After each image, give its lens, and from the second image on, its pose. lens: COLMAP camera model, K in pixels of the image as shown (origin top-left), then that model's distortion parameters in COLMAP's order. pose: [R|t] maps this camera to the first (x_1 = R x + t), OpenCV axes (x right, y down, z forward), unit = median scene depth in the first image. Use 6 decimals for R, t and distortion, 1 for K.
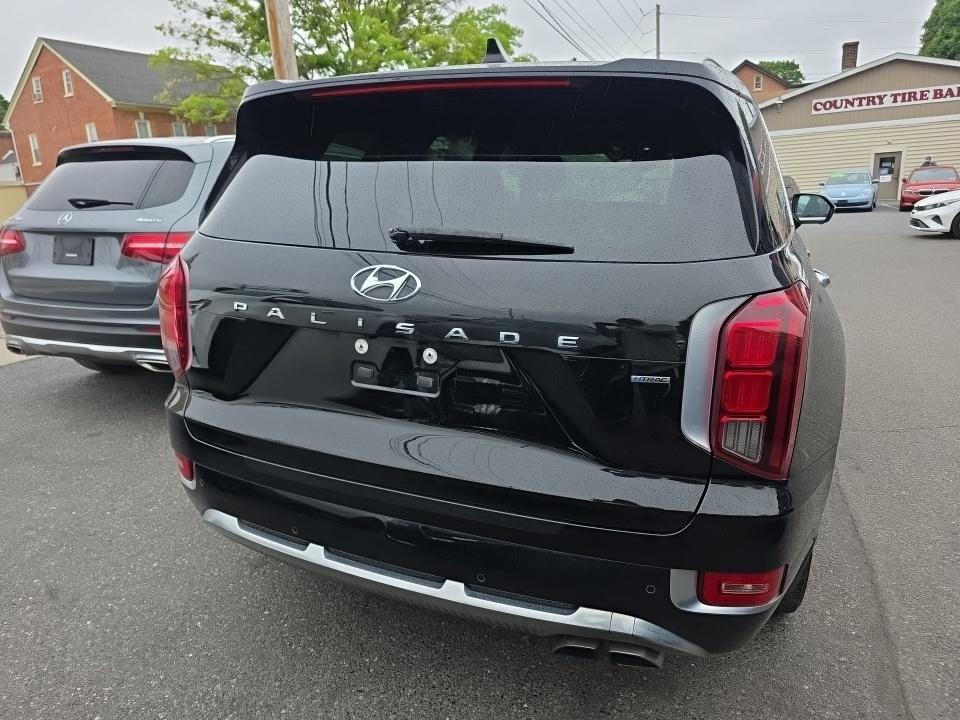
lens RADIAL K [[718.6, 0, 450.0], [0, 718.6, 361.3], [0, 0, 1]] dist [0.061336, -0.070425]
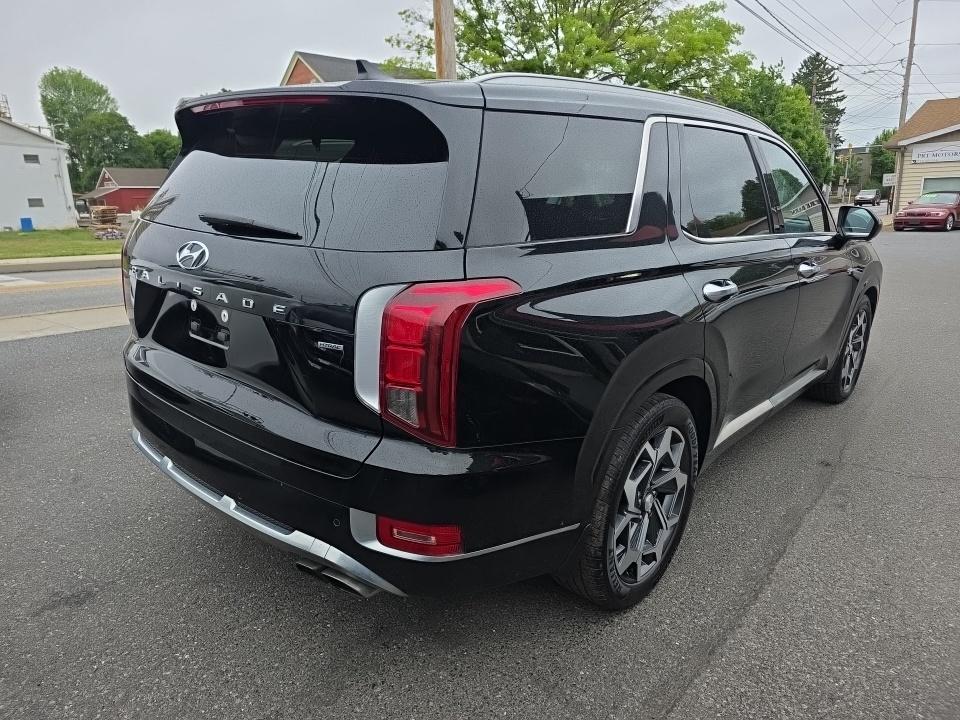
lens RADIAL K [[718.6, 0, 450.0], [0, 718.6, 361.3], [0, 0, 1]] dist [0.061336, -0.070425]
pose [[0.940358, 0.108185, -0.322527, 0.154819], [-0.108527, 0.993948, 0.016977, 0.001551], [0.322412, 0.019038, 0.946408, -0.014728]]
